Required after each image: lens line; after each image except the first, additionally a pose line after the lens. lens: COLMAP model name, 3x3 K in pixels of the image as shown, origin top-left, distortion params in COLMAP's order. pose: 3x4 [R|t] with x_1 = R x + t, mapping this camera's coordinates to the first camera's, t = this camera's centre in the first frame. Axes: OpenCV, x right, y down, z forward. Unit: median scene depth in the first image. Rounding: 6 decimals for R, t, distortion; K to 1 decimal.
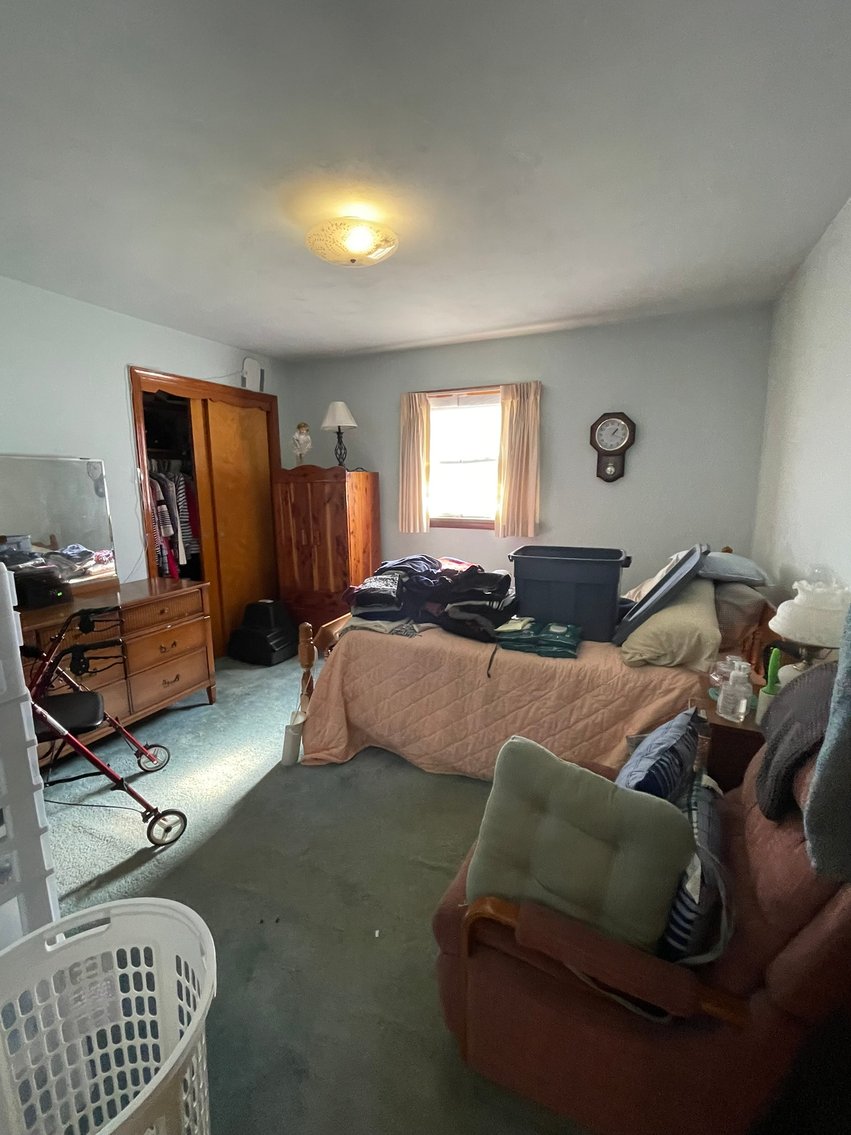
lens RADIAL K [[495.2, 0, 431.4], [0, 495.2, 561.1], [0, 0, 1]] dist [-0.001819, 0.000109]
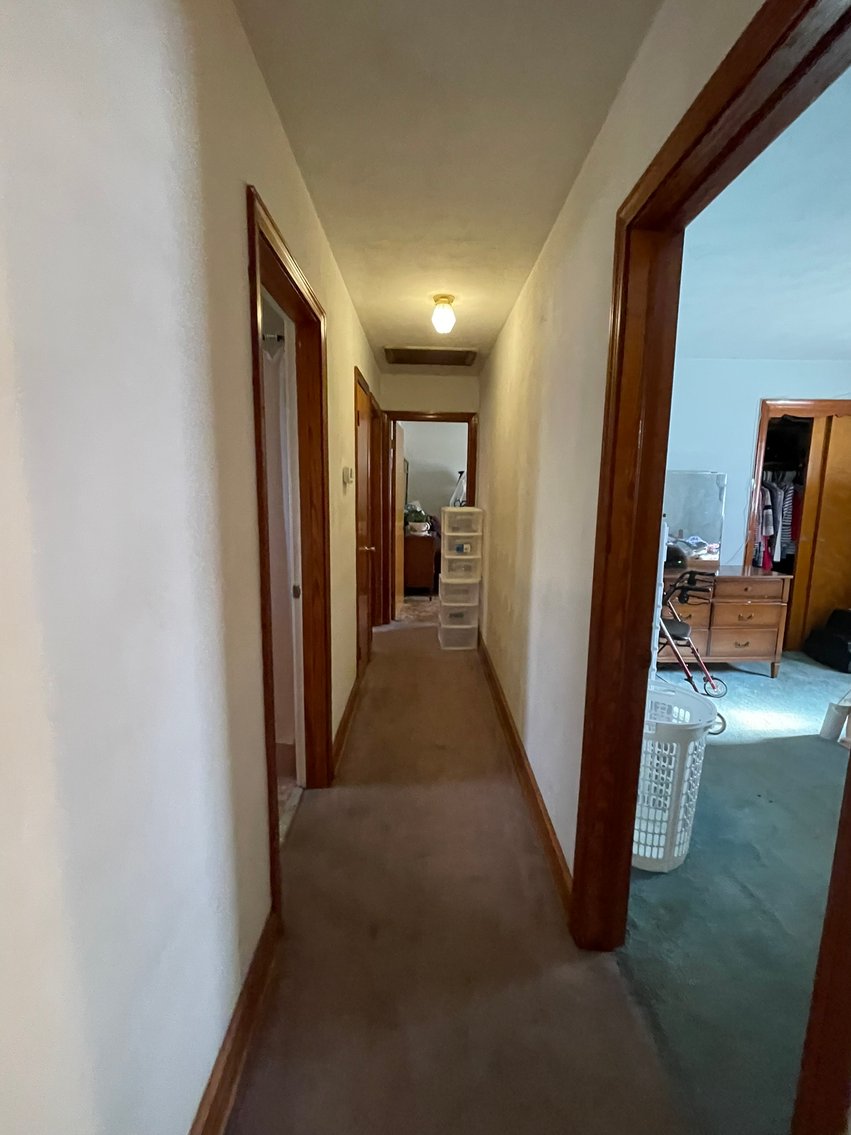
lens RADIAL K [[495.2, 0, 431.4], [0, 495.2, 561.1], [0, 0, 1]] dist [-0.001819, 0.000109]
pose [[0.434031, 0.146411, -0.888921, 0.198543], [-0.164536, 0.982993, 0.081568, 0.049803], [0.885745, 0.110856, 0.450740, -0.267090]]
